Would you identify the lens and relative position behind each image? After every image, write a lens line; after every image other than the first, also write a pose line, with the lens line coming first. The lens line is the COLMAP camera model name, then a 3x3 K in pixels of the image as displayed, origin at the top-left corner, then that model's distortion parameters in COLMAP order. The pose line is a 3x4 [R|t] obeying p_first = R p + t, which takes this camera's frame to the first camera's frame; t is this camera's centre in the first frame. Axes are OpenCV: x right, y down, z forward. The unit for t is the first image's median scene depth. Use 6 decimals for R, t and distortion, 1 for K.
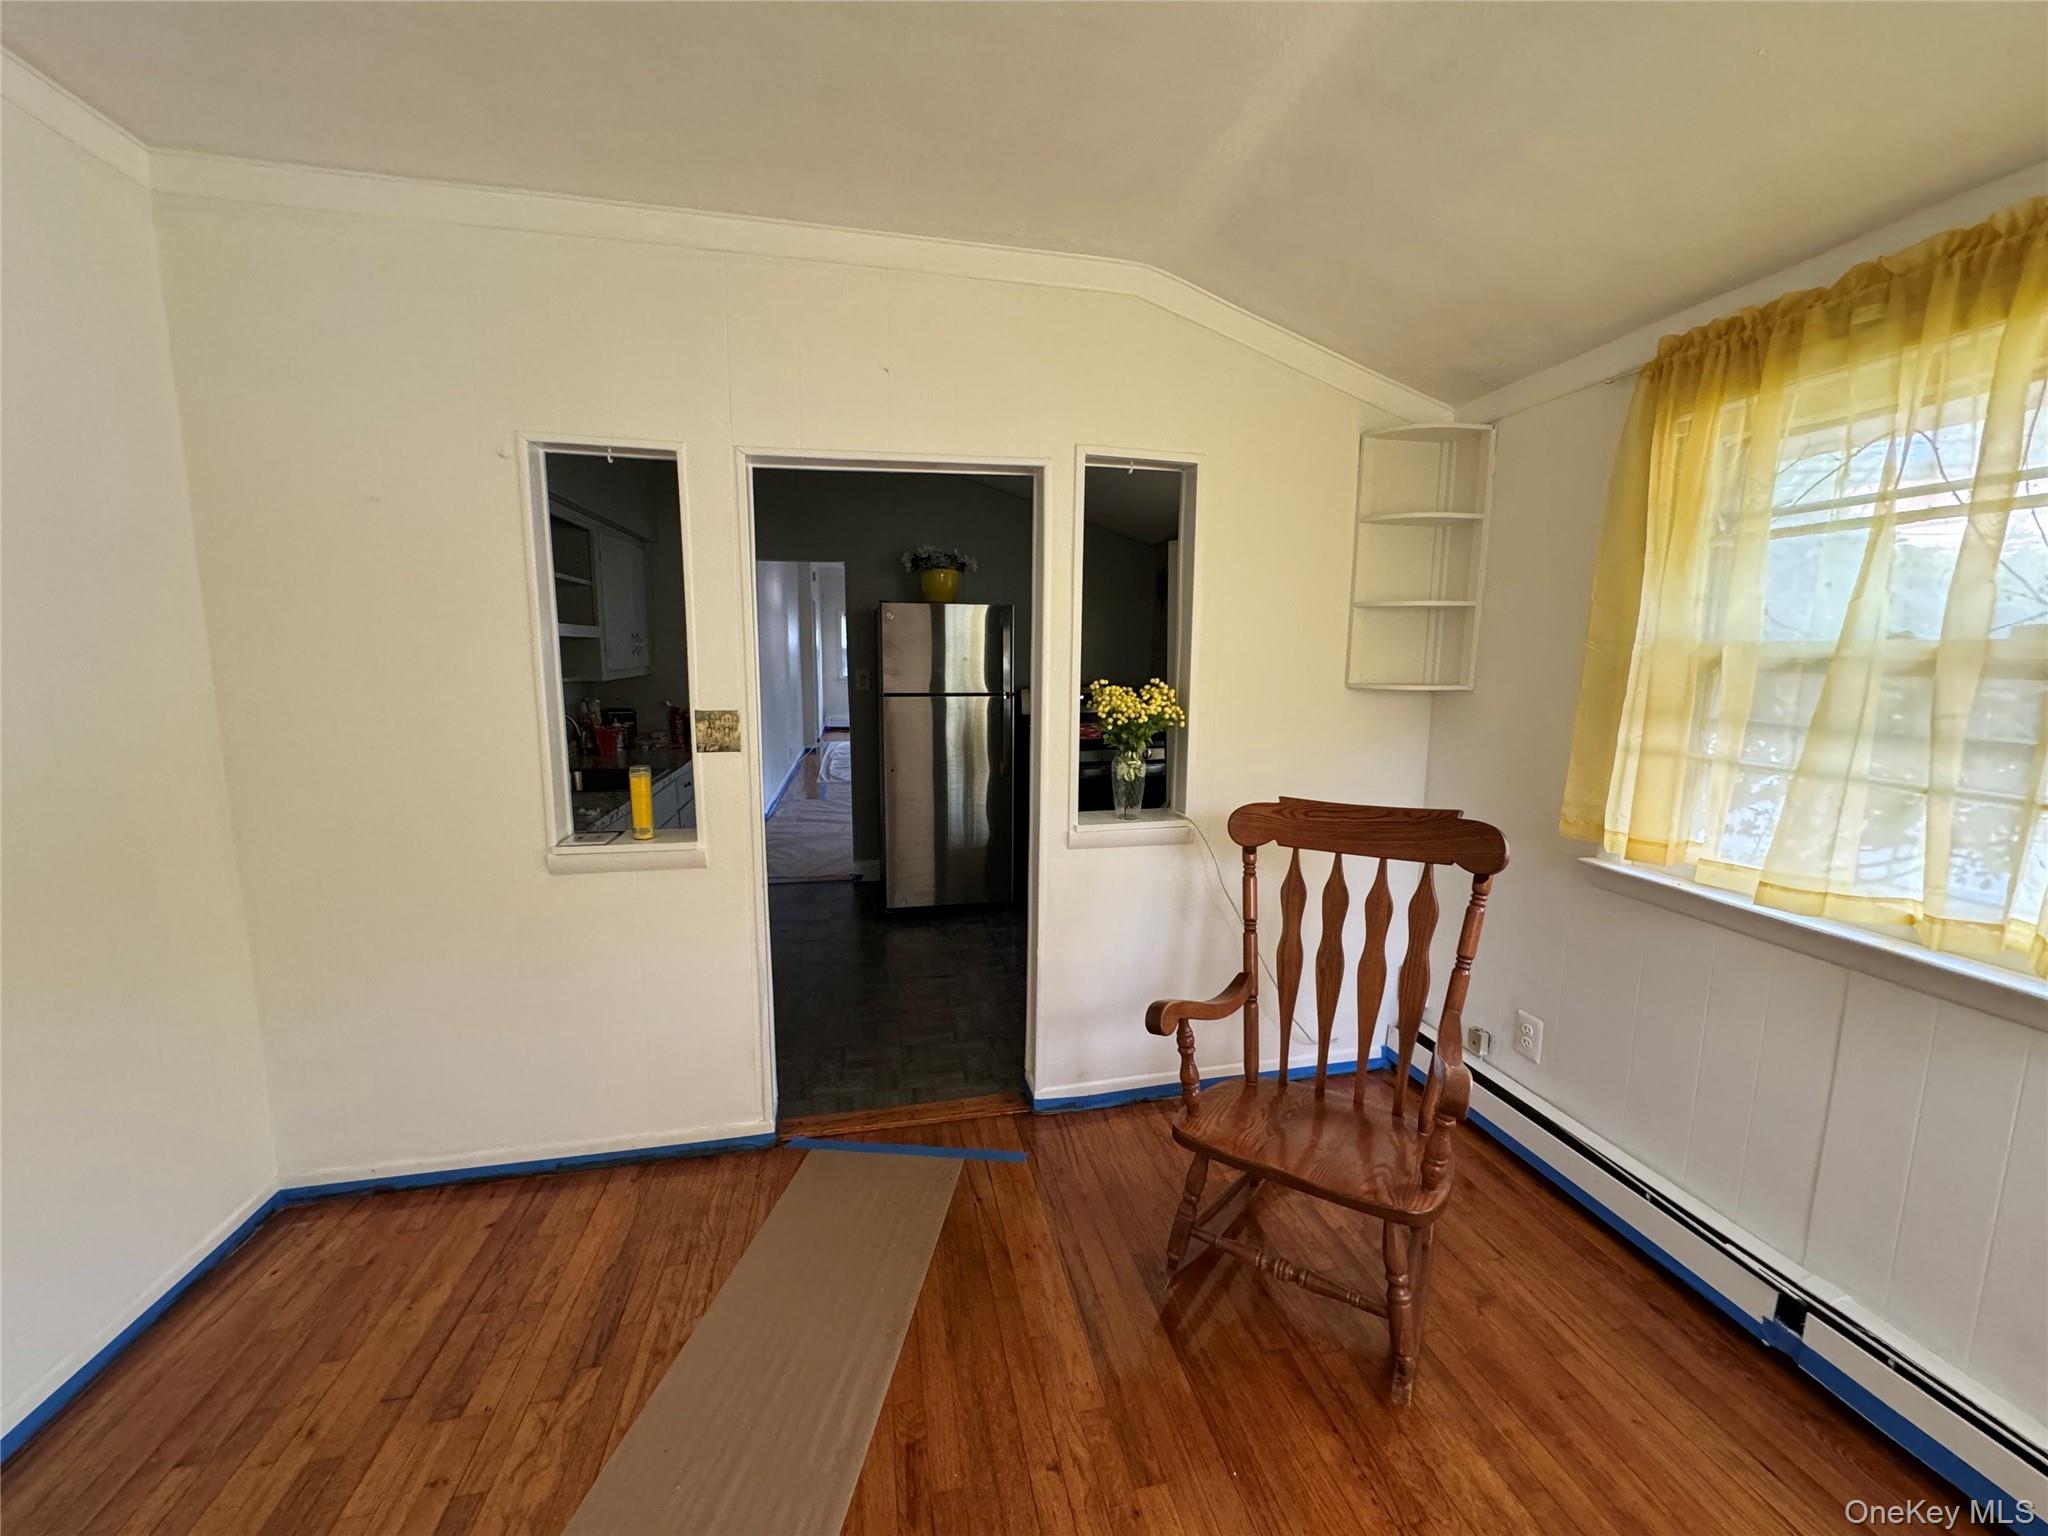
lens RADIAL K [[805.0, 0, 1035.5], [0, 805.0, 761.1], [0, 0, 1]] dist [0.001874, 0.000079]
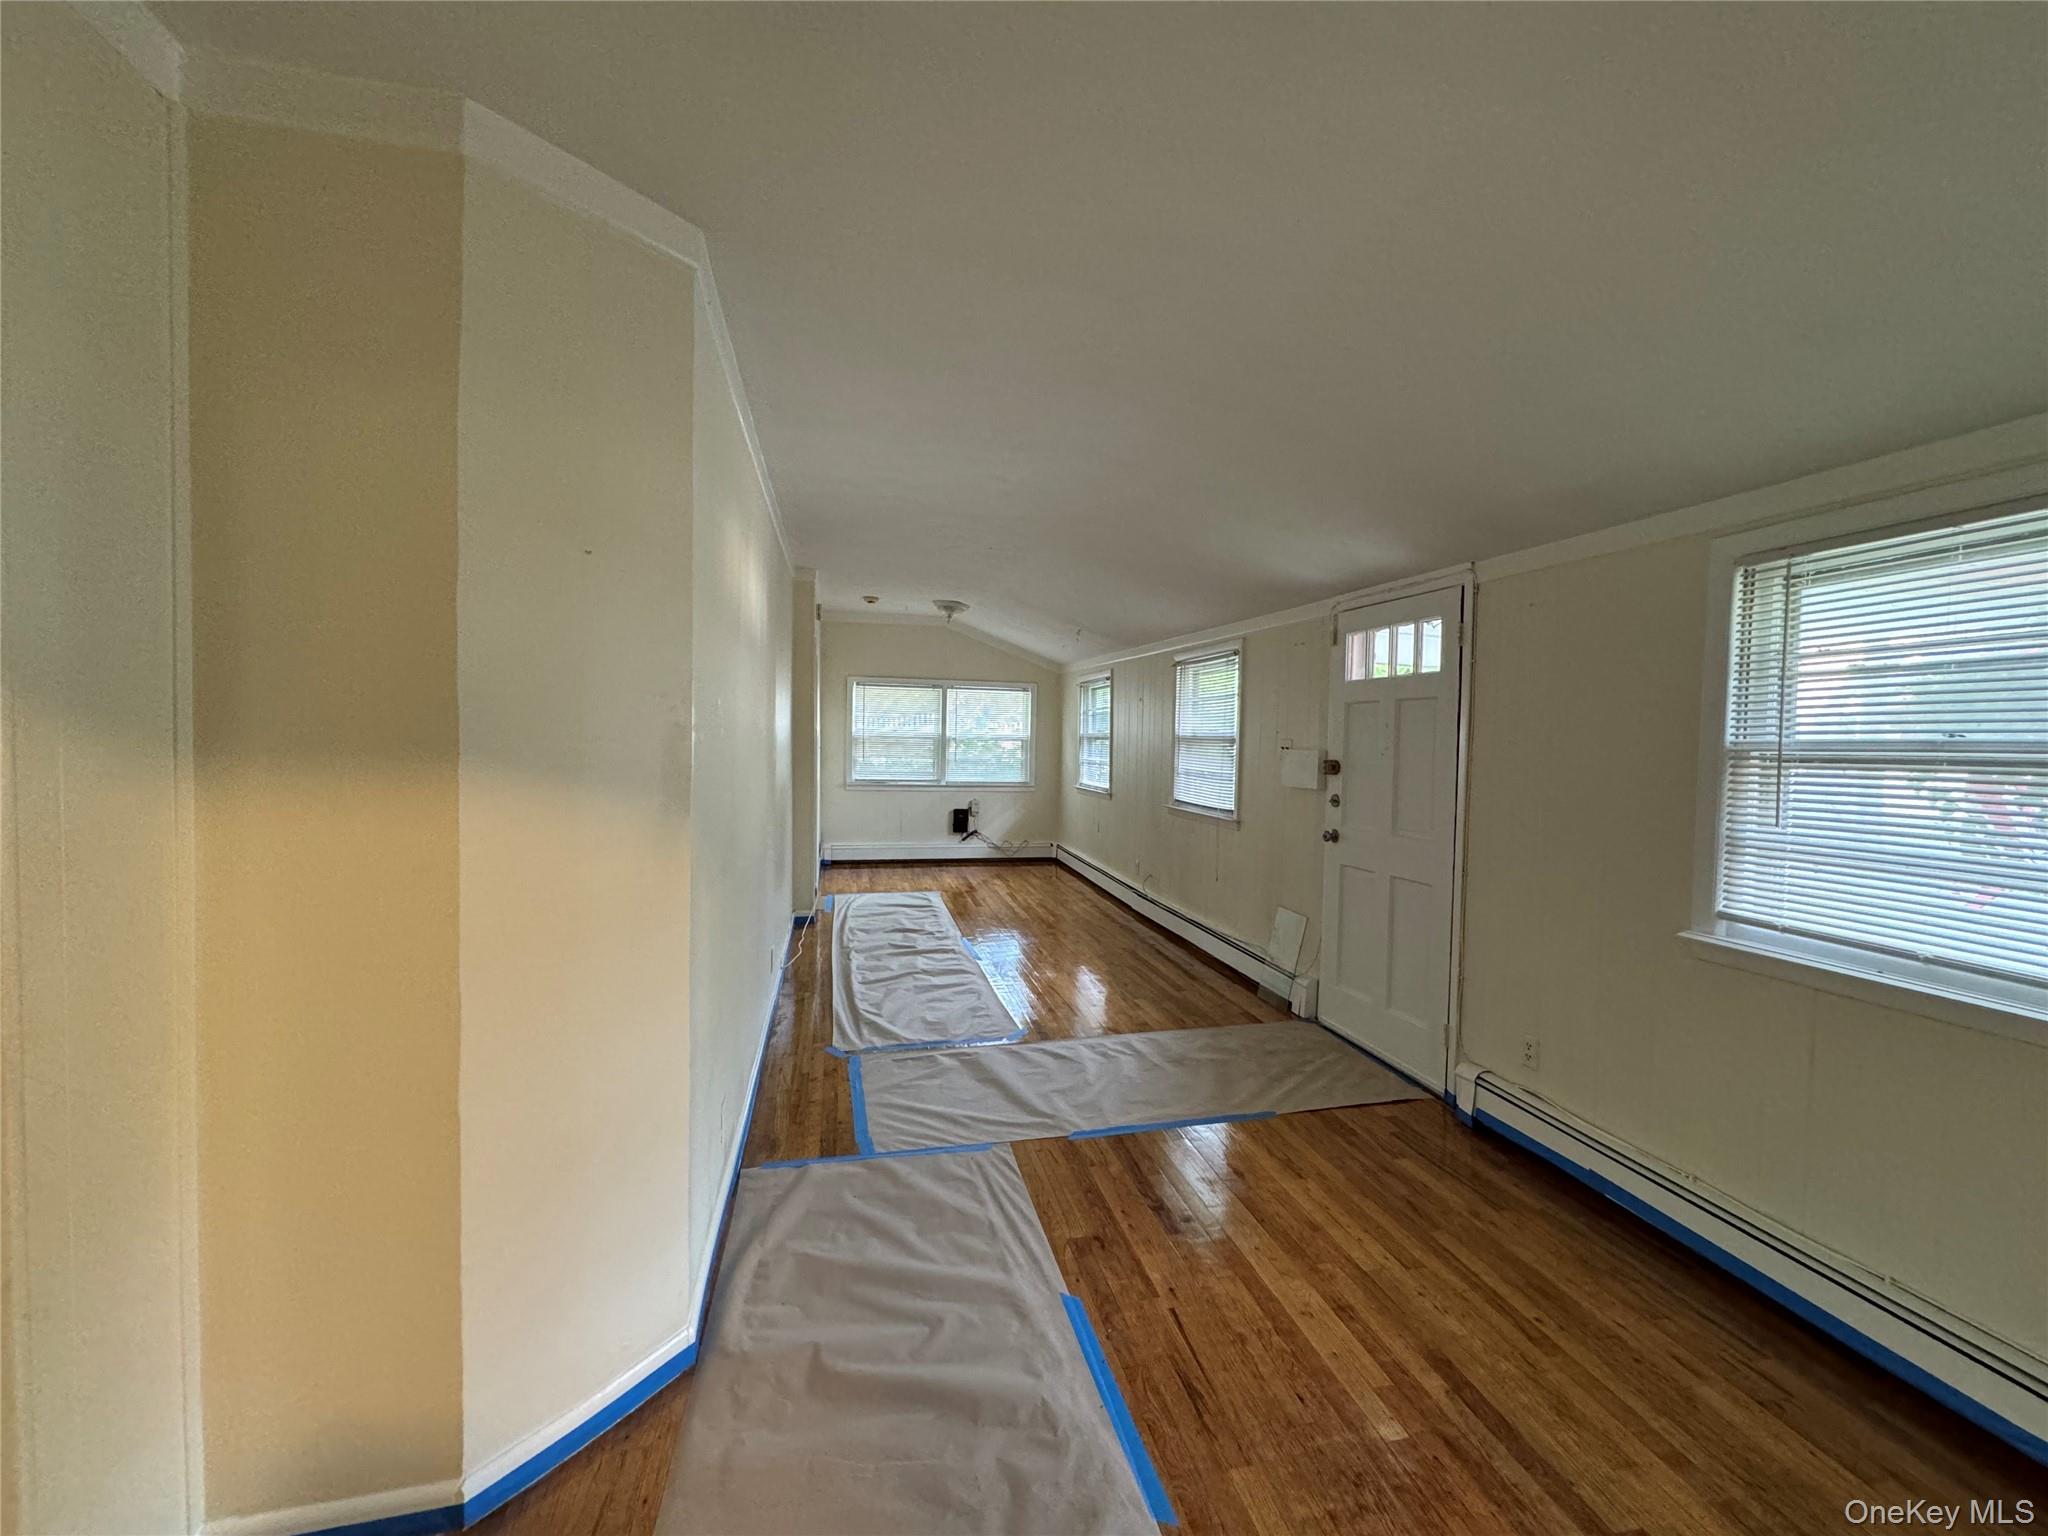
lens RADIAL K [[805.0, 0, 1022.7], [0, 805.0, 763.6], [0, 0, 1]] dist [0.001874, 0.000079]
pose [[0.999794, -0.003746, 0.019933, -0.162549], [0.005774, 0.994702, -0.102635, -0.072780], [-0.019443, 0.102729, 0.994519, 0.504410]]
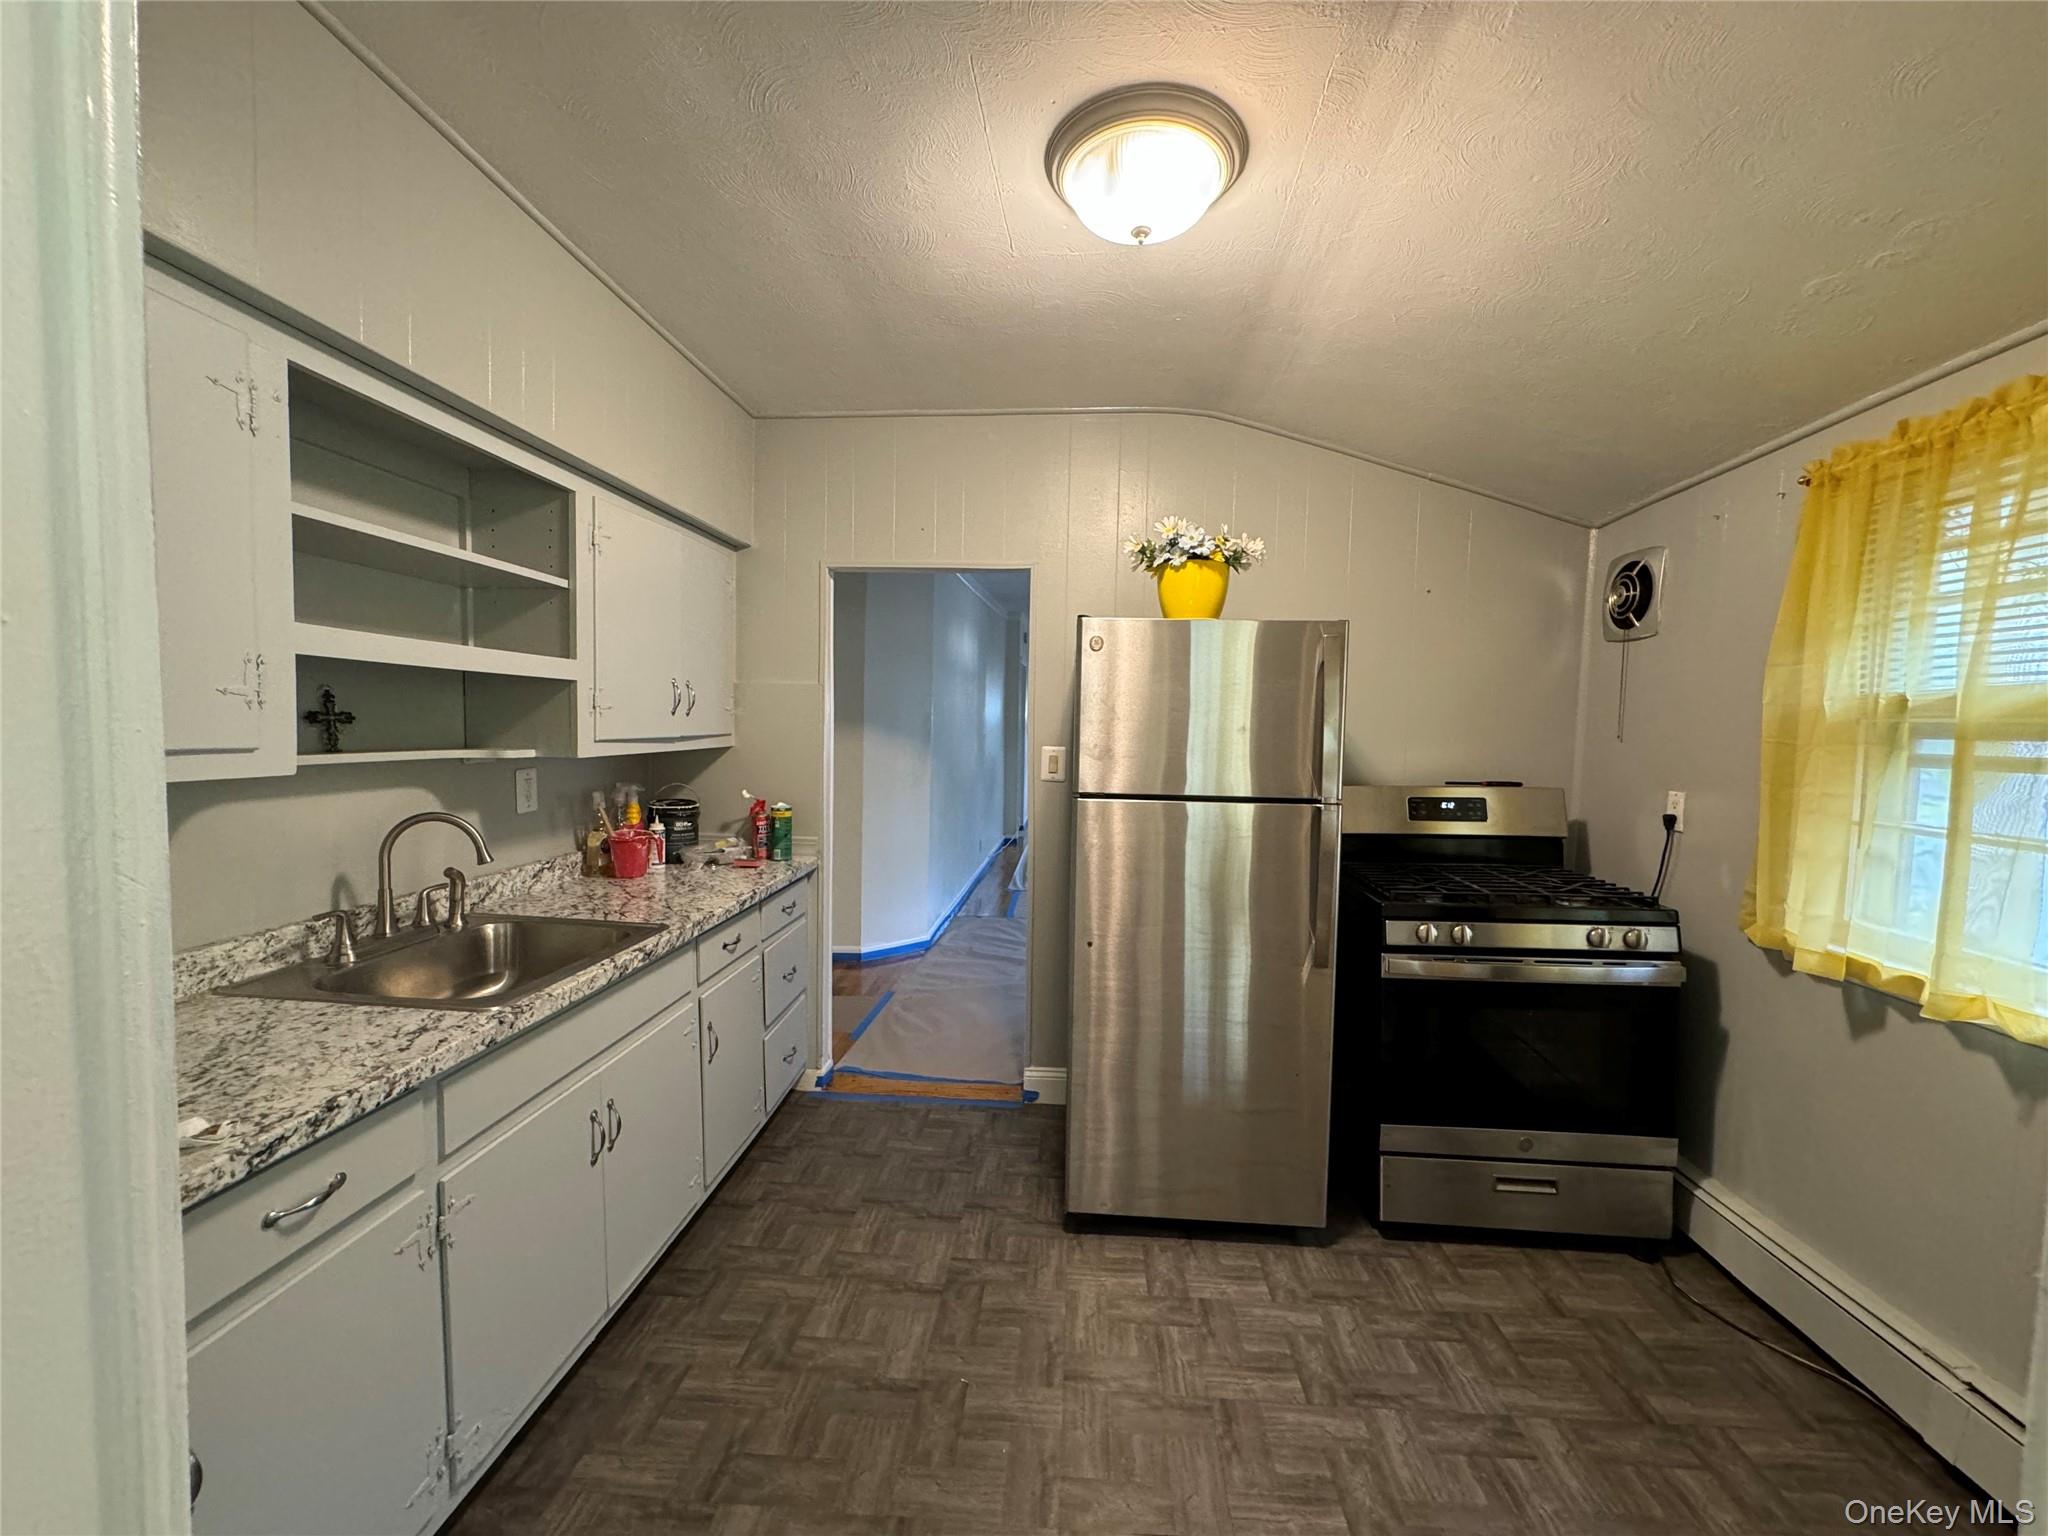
lens RADIAL K [[805.0, 0, 1025.5], [0, 805.0, 766.1], [0, 0, 1]] dist [0.001874, 0.000079]
pose [[0.958981, 0.024104, -0.282443, -0.030775], [-0.048848, 0.995525, -0.080894, -0.027769], [0.279229, 0.091373, 0.955867, 0.214459]]
